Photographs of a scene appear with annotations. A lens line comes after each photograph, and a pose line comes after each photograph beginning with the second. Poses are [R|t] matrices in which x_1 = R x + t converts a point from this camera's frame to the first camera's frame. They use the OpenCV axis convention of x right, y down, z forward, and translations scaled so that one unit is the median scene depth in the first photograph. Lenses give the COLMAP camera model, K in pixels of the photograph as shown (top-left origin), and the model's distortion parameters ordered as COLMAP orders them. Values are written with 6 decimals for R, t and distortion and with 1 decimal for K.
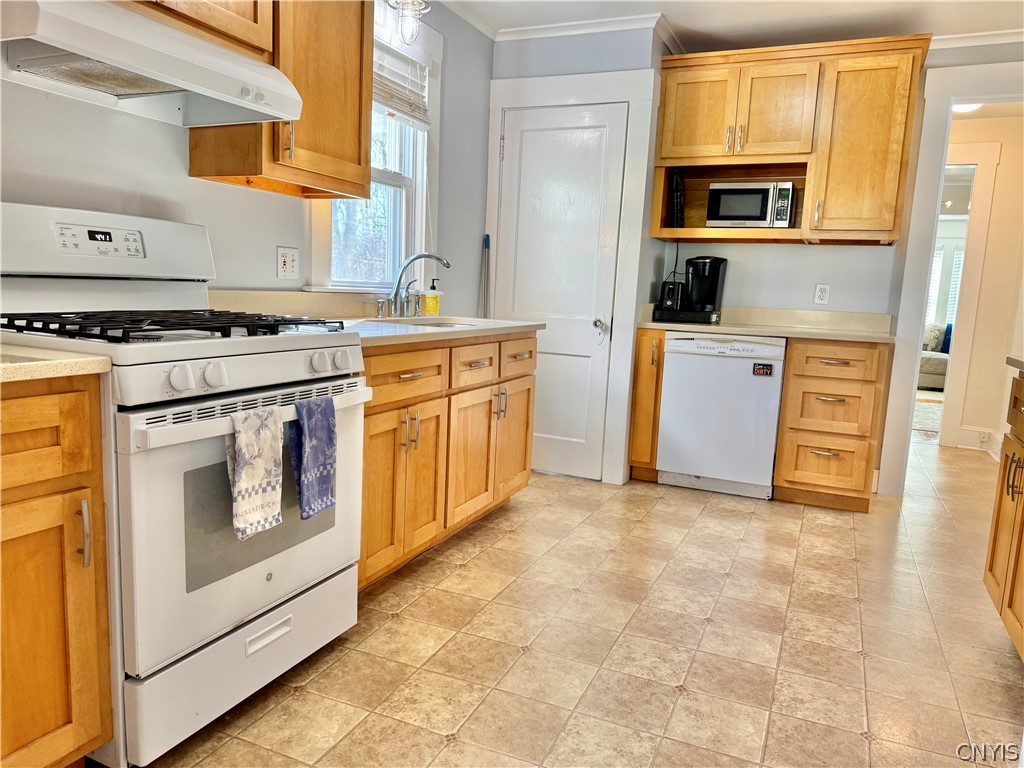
lens RADIAL K [[719.8, 0, 514.9], [0, 719.8, 381.7], [0, 0, 1]] dist [0.091801, -0.115143]
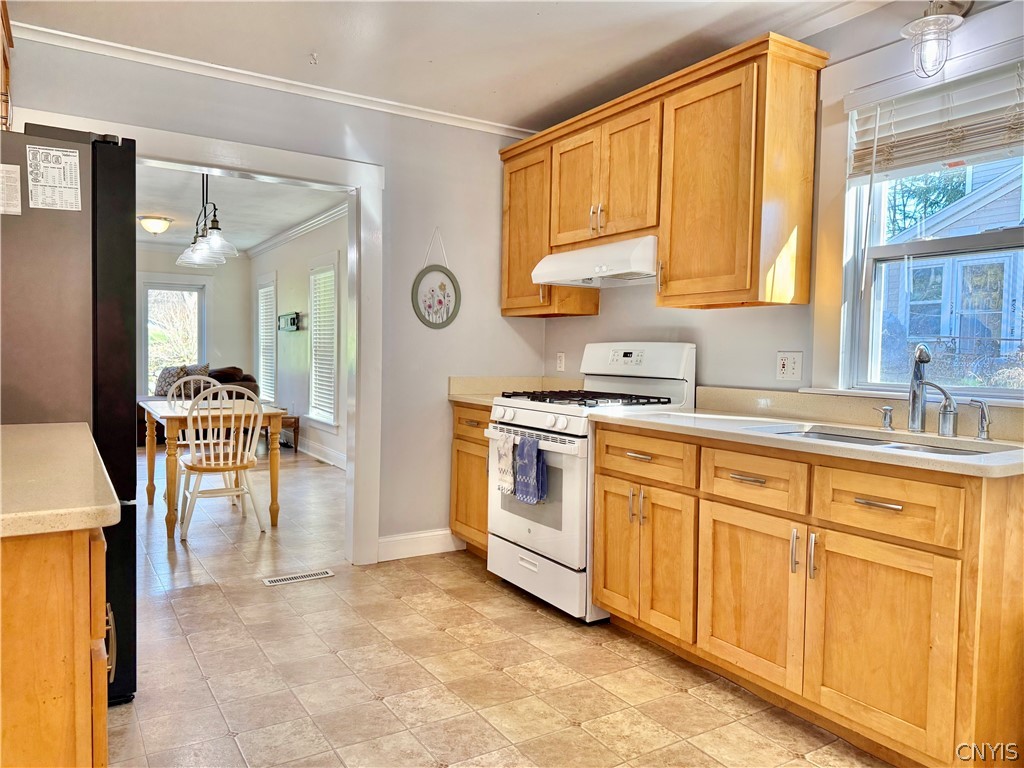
lens RADIAL K [[719.8, 0, 514.9], [0, 719.8, 381.7], [0, 0, 1]] dist [0.091801, -0.115143]
pose [[-0.555009, -0.025548, -0.831452, 0.934382], [-0.155869, 0.985019, 0.073779, -0.181310], [0.817111, 0.170546, -0.550676, 1.468278]]
